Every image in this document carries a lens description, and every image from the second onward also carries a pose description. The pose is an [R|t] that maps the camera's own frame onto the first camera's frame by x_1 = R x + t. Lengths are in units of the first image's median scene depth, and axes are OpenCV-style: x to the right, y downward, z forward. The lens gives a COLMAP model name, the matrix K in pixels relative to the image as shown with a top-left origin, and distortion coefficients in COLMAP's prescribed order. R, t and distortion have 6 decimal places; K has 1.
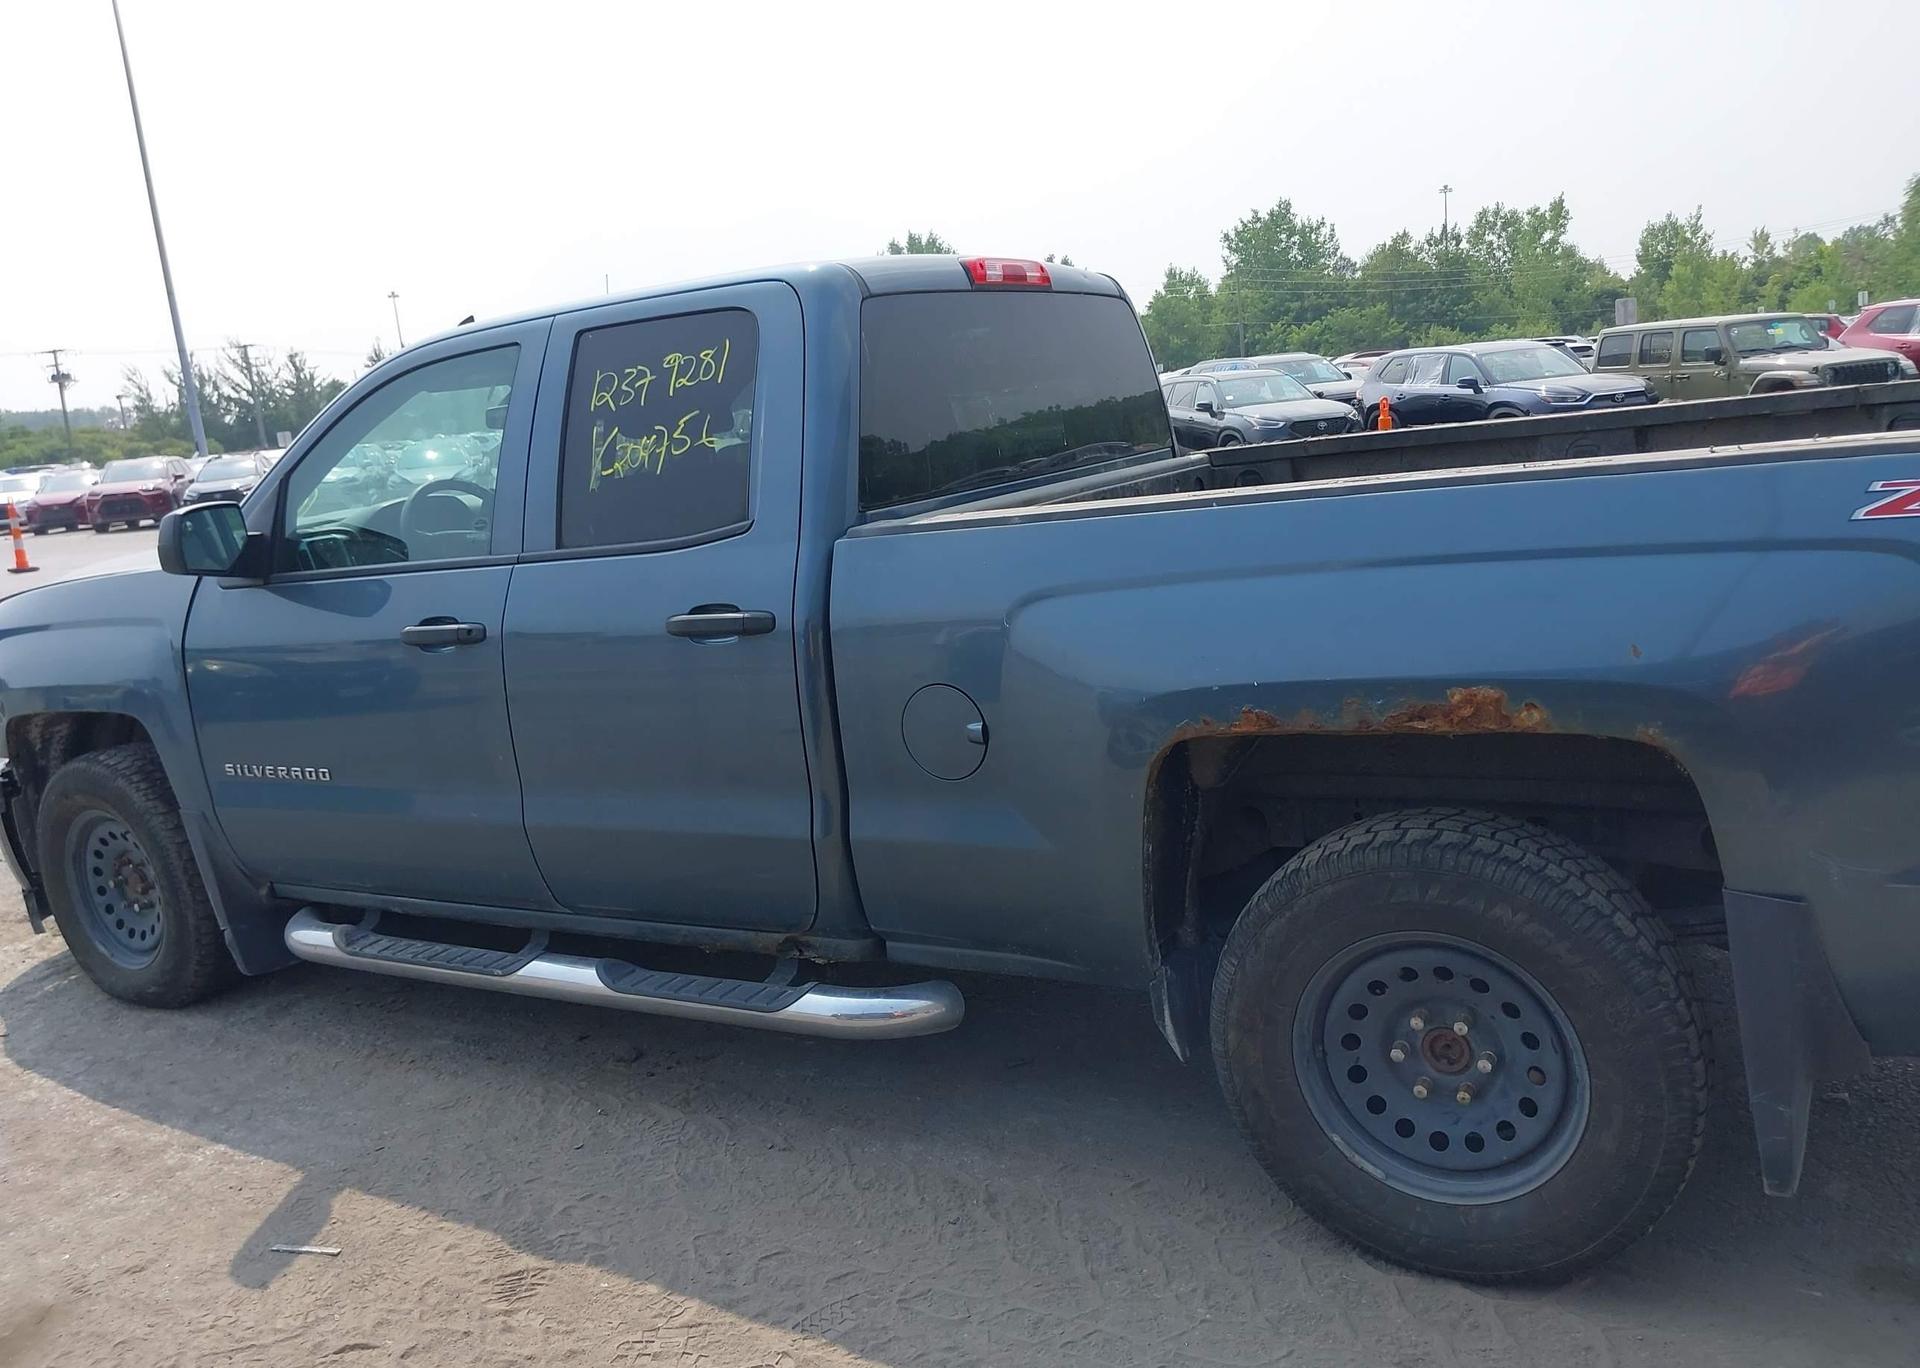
lens RADIAL K [[1548.6, 0, 938.0], [0, 1548.6, 683.7], [0, 0, 1]] dist [0.027285, -0.009380]
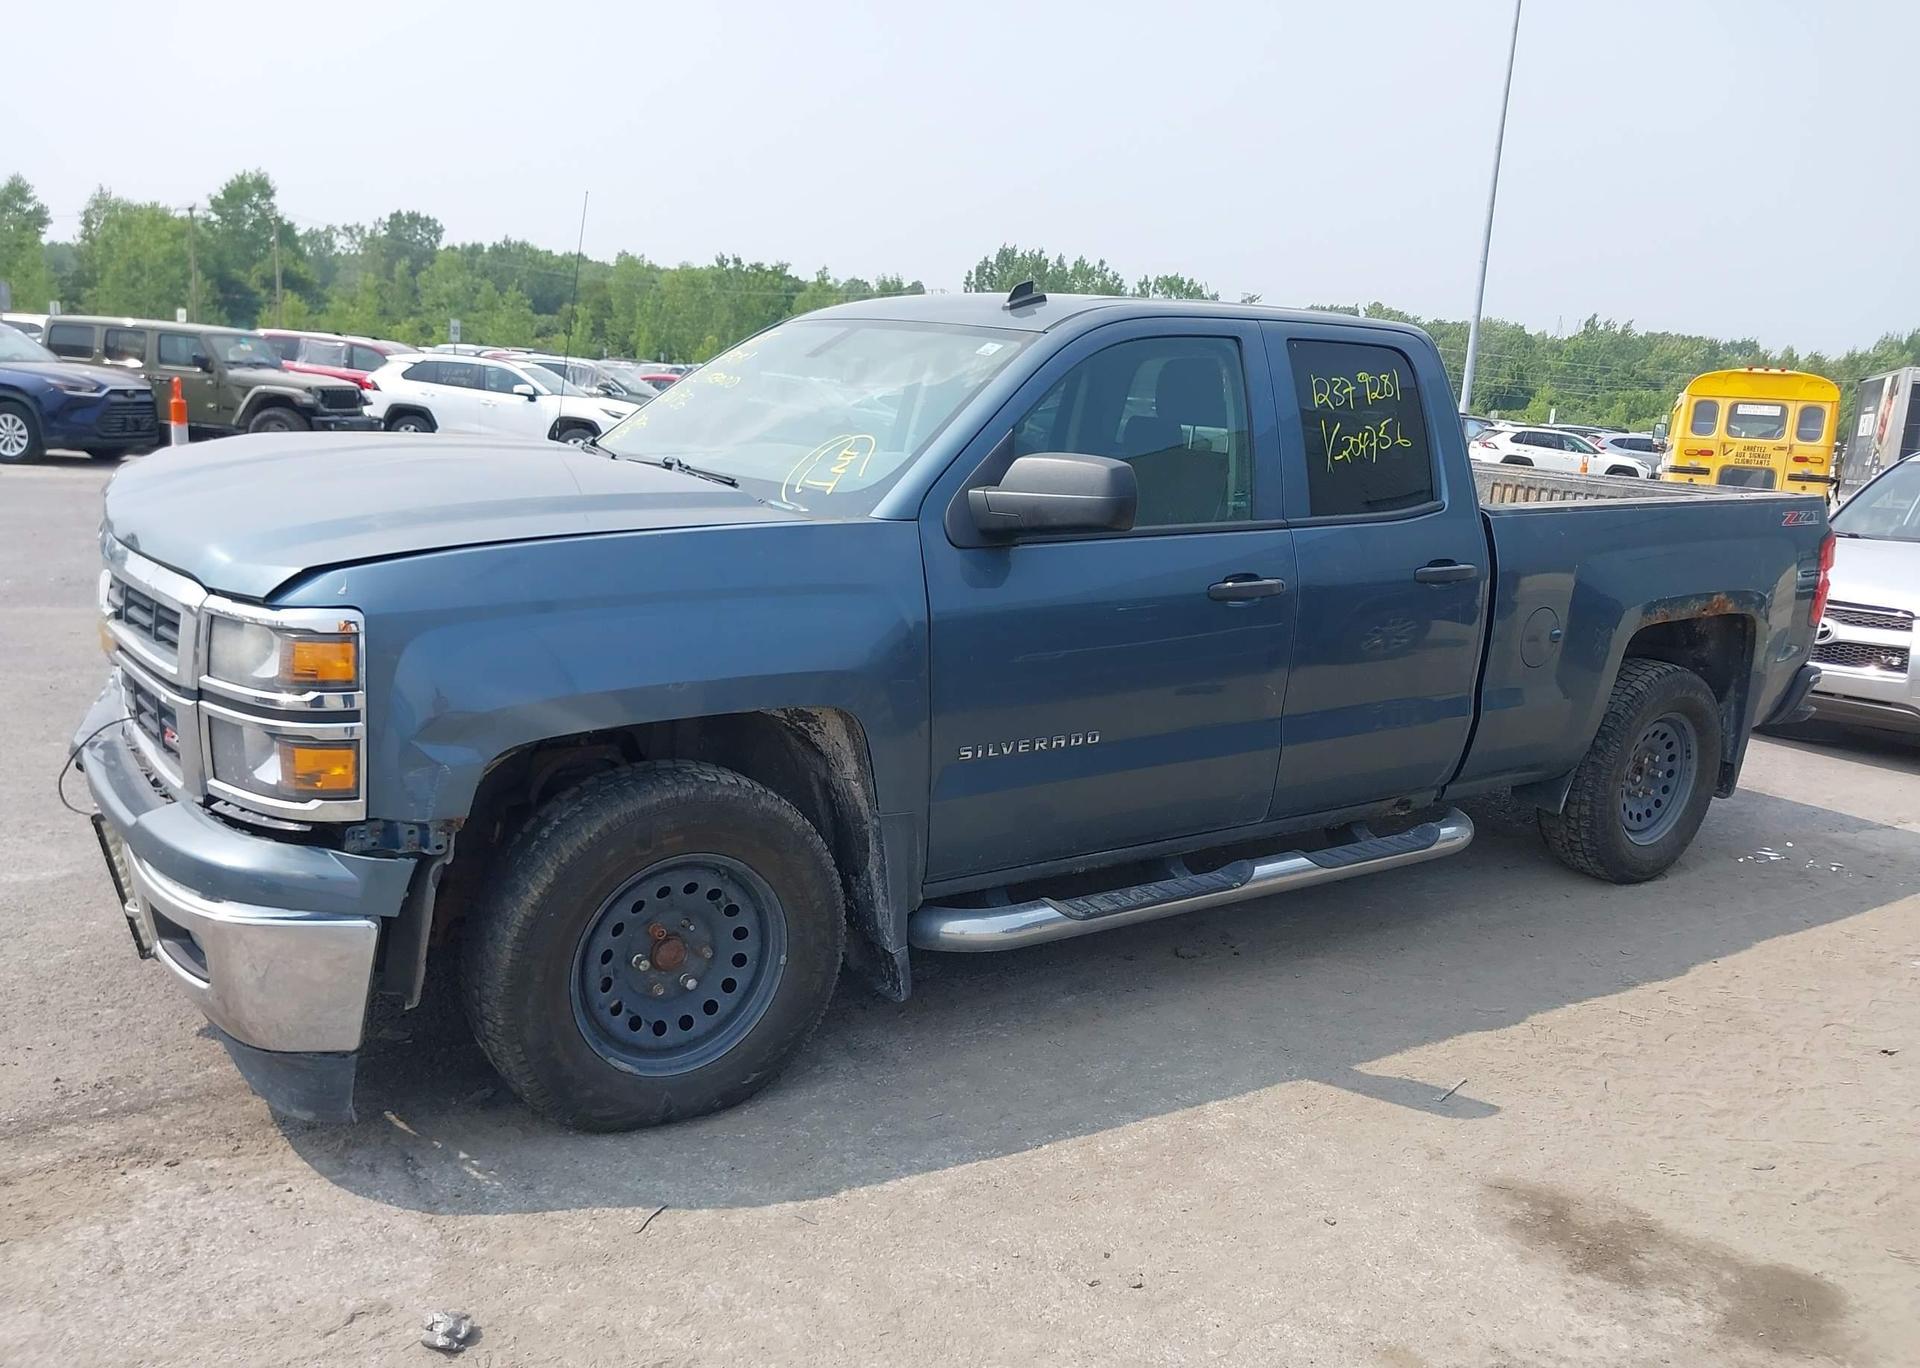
lens RADIAL K [[1503.6, 0, 951.2], [0, 1503.6, 680.1], [0, 0, 1]] dist [0.010968, -0.016573]
pose [[0.392754, -0.063858, 0.917424, -1.313651], [0.066074, 0.996968, 0.041108, -0.023033], [-0.917267, 0.044472, 0.395782, 0.718194]]
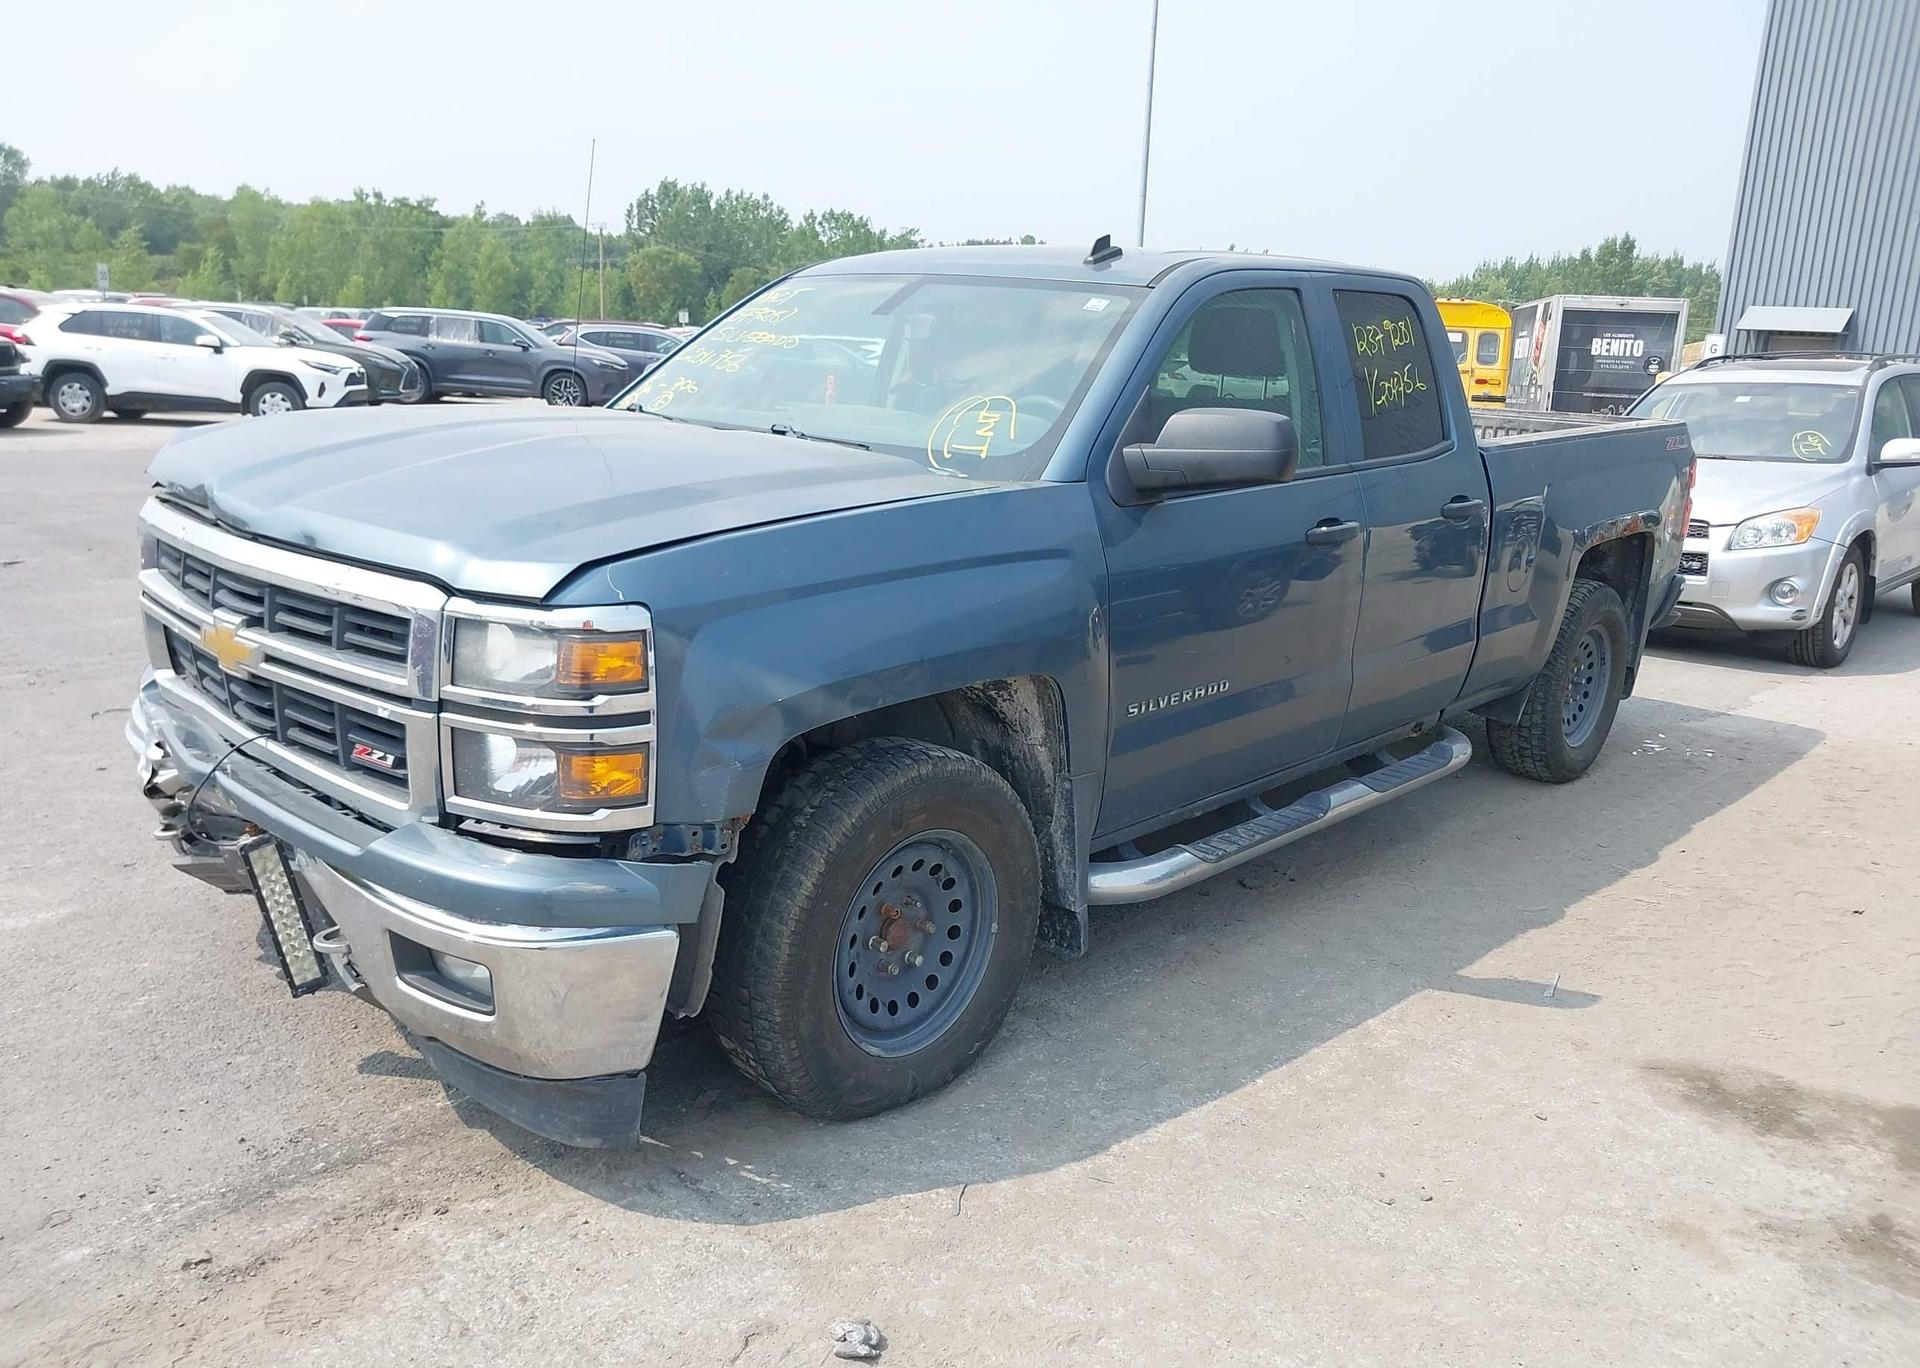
lens RADIAL K [[1503.6, 0, 951.2], [0, 1503.6, 680.1], [0, 0, 1]] dist [0.010968, -0.016573]
pose [[0.191820, -0.120394, 0.974018, -1.396513], [0.114132, 0.988450, 0.099701, -0.063194], [-0.974771, 0.092042, 0.203346, 0.989701]]
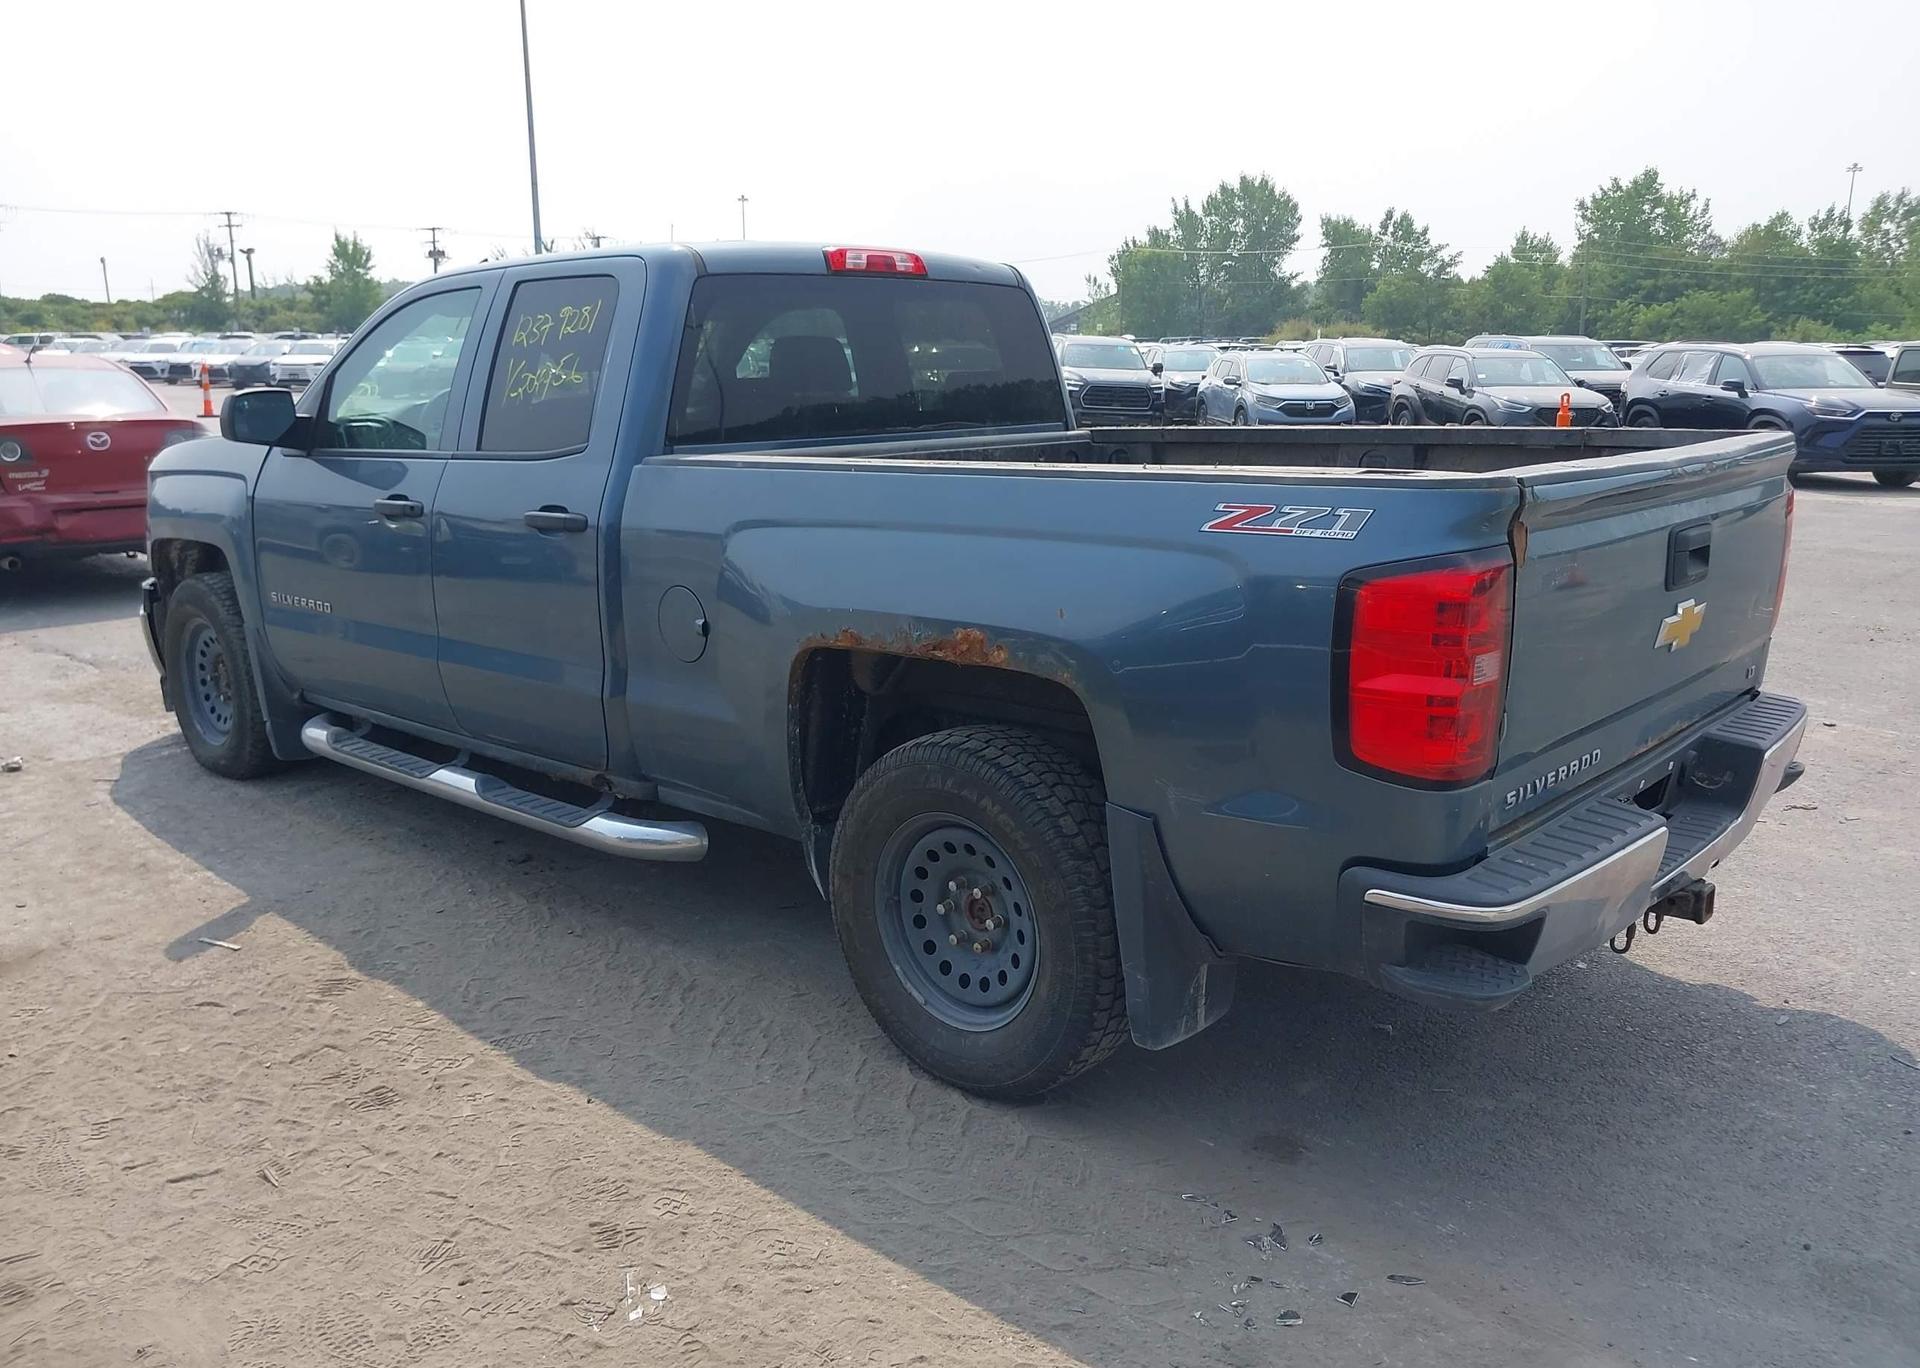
lens RADIAL K [[1559.6, 0, 940.3], [0, 1559.6, 677.3], [0, 0, 1]] dist [0.015158, -0.001956]
pose [[0.974588, 0.131546, -0.181311, 0.347738], [-0.124878, 0.991022, 0.047767, -0.009896], [0.185966, -0.023911, 0.982265, -0.180632]]
